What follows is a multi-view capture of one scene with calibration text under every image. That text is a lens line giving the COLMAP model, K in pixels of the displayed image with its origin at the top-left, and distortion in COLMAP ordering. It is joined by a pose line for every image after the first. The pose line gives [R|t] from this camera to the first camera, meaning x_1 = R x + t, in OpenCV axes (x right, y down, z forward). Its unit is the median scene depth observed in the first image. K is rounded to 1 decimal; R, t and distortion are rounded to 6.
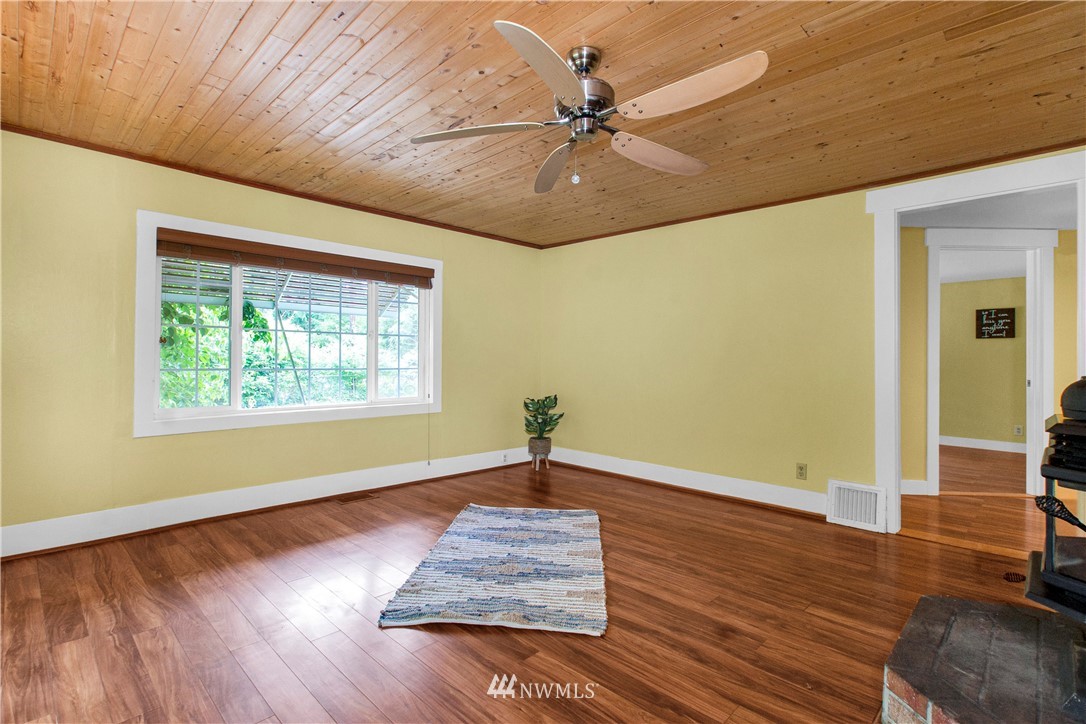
lens RADIAL K [[519.1, 0, 548.9], [0, 519.1, 356.1], [0, 0, 1]] dist [0.000979, 0.001141]
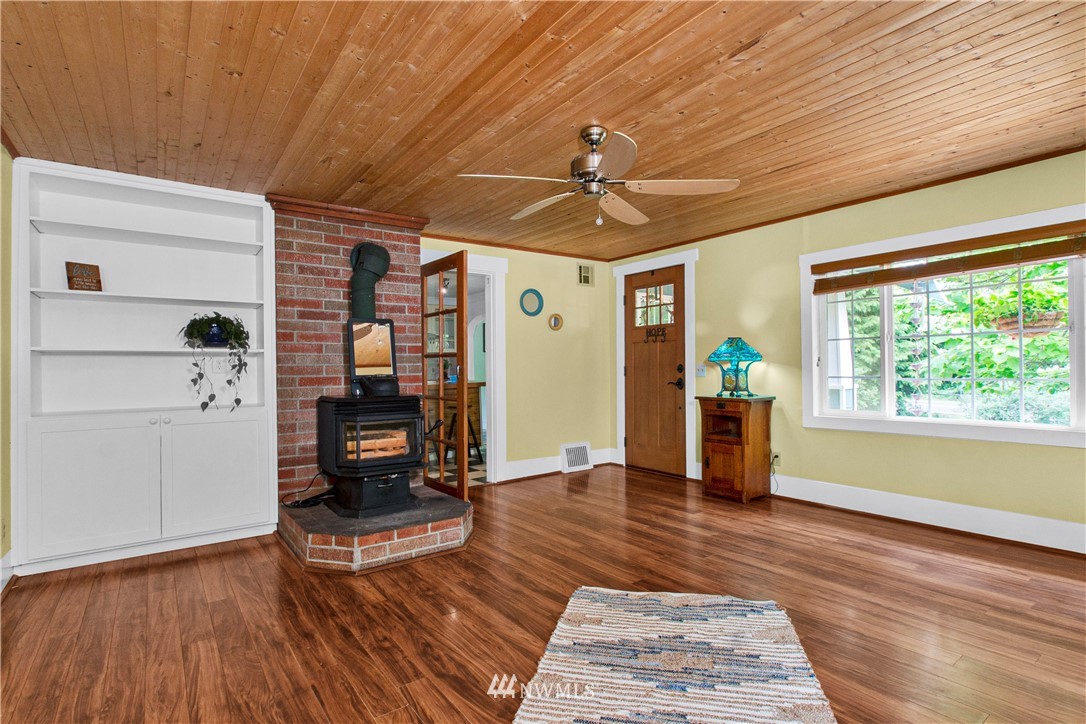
lens RADIAL K [[532.0, 0, 554.0], [0, 532.0, 367.3], [0, 0, 1]] dist [-0.011931, 0.000511]
pose [[-0.988455, 0.004826, 0.151441, -0.022041], [0.003089, 0.999927, -0.011702, 0.012199], [-0.151486, -0.011099, -0.988397, 1.583051]]
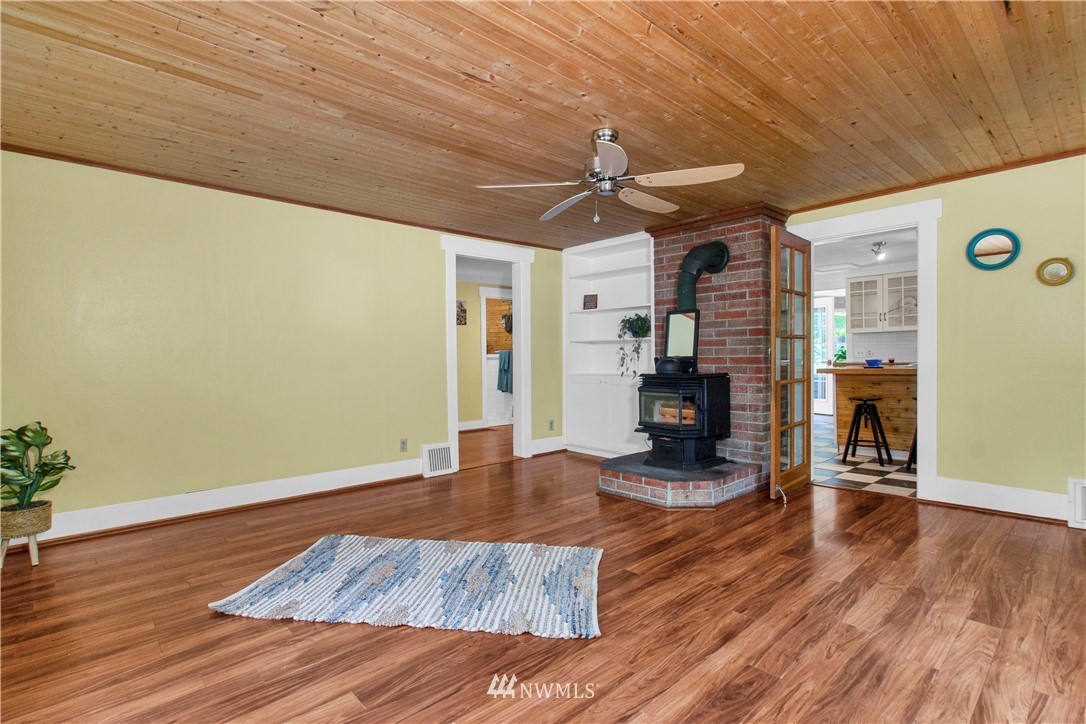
lens RADIAL K [[524.9, 0, 543.0], [0, 524.9, 362.0], [0, 0, 1]] dist [-0.001206, 0.001812]
pose [[0.055887, -0.024006, 0.998148, -0.915805], [0.001564, 0.999712, 0.023956, -0.006231], [-0.998436, 0.000222, 0.055908, 0.748032]]
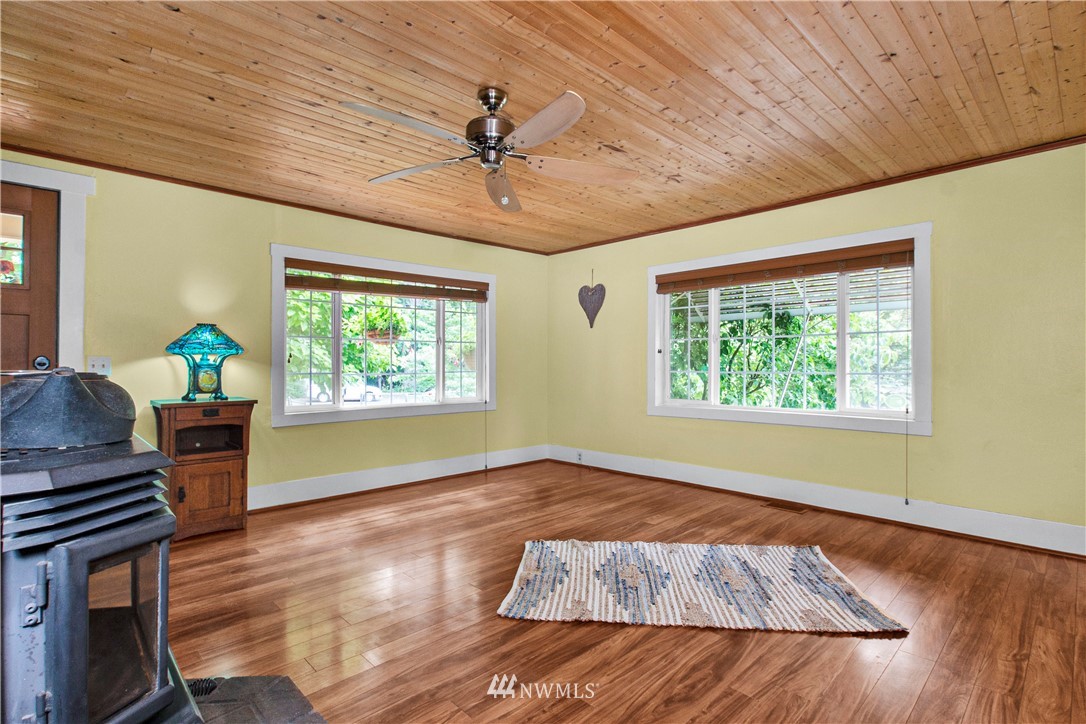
lens RADIAL K [[524.9, 0, 543.0], [0, 524.9, 362.0], [0, 0, 1]] dist [-0.001206, 0.001812]
pose [[-0.036275, -0.012863, -0.999259, 0.831321], [0.010597, 0.999856, -0.013255, 0.018287], [0.999286, -0.011070, -0.036134, 0.788396]]
